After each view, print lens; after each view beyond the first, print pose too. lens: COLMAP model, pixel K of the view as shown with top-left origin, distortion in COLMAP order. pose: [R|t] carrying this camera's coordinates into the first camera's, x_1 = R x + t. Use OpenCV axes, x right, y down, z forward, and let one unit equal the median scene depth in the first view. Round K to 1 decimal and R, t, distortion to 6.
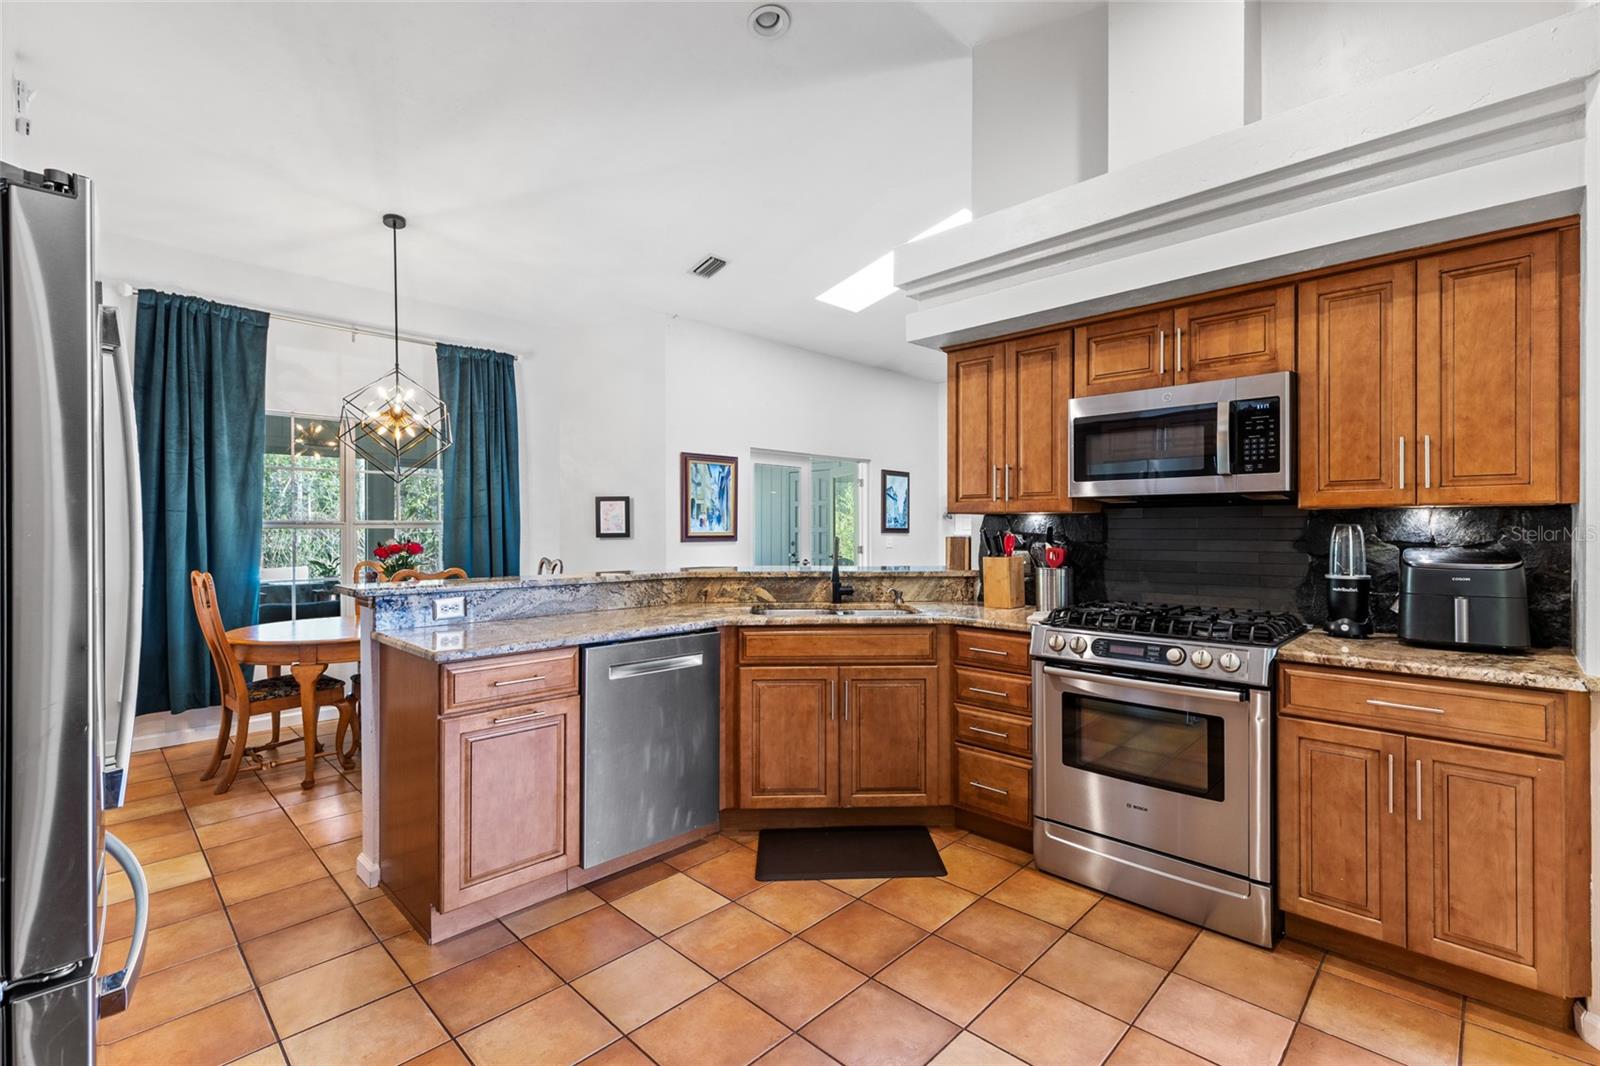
lens RADIAL K [[714.1, 0, 811.7], [0, 714.1, 529.7], [0, 0, 1]] dist [-0.000918, -0.000376]
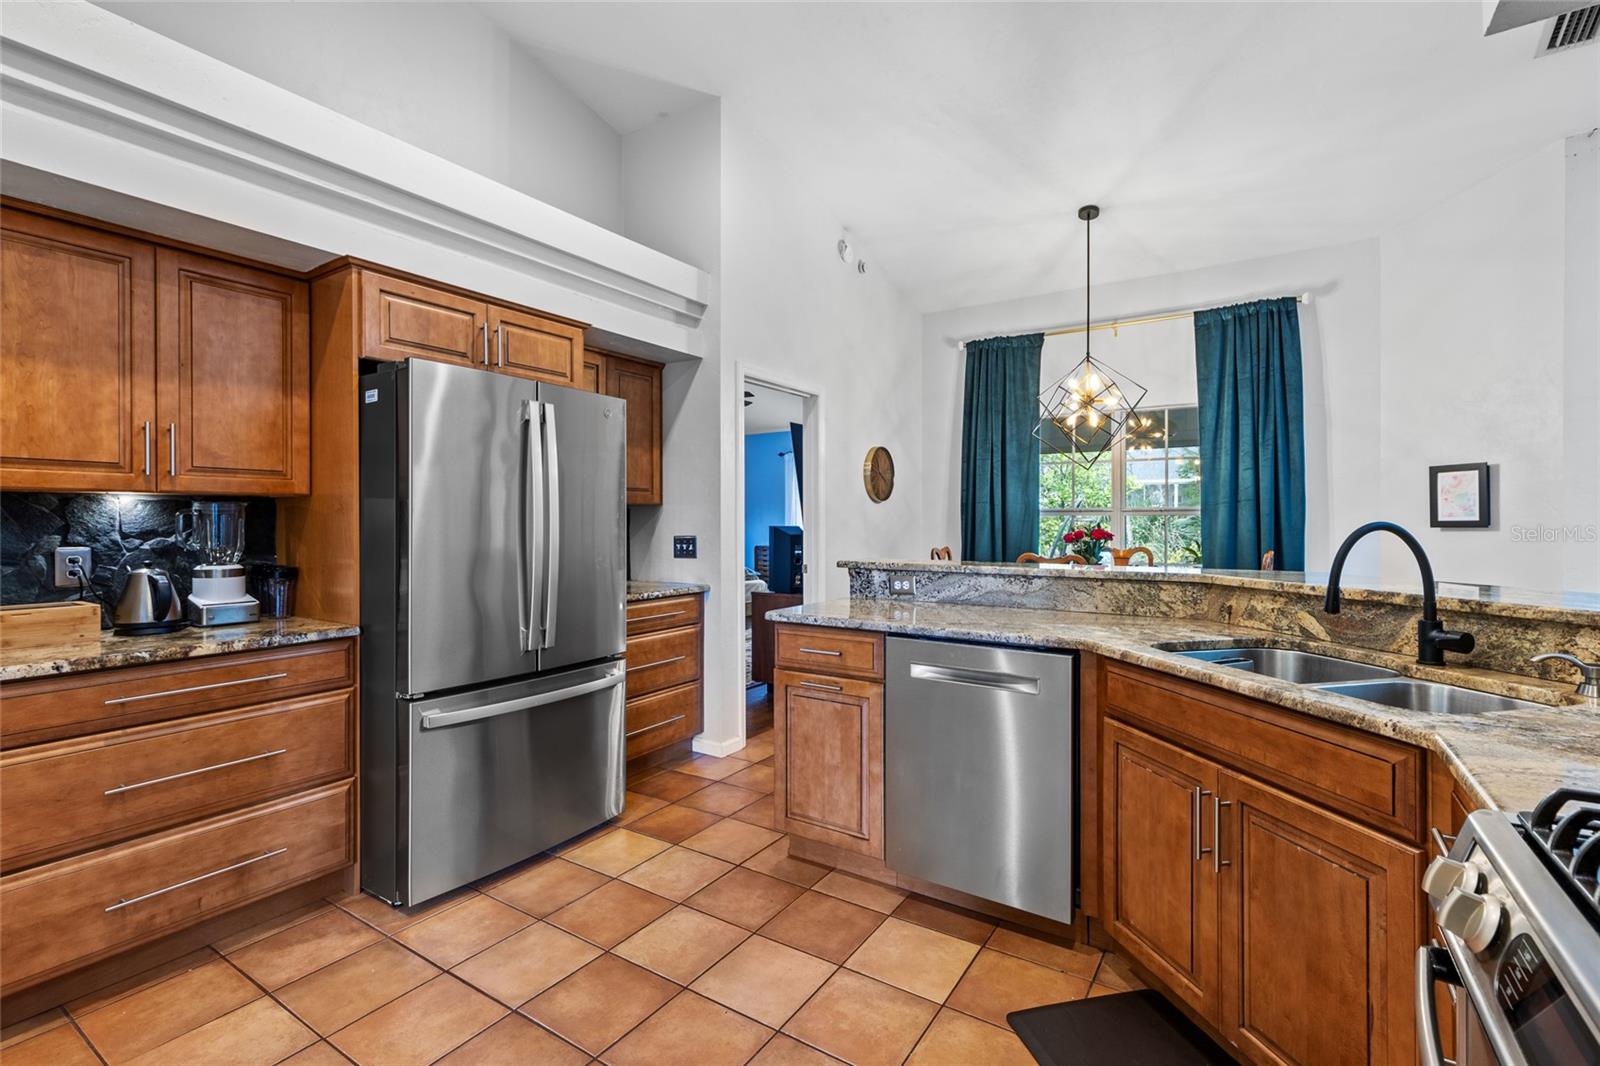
lens RADIAL K [[716.8, 0, 807.6], [0, 716.8, 521.6], [0, 0, 1]] dist [0.002609, 0.000244]
pose [[0.187538, 0.002358, -0.982254, 0.338896], [-0.001271, 0.999997, 0.002158, 0.006588], [0.982256, 0.000843, 0.187541, 0.405418]]
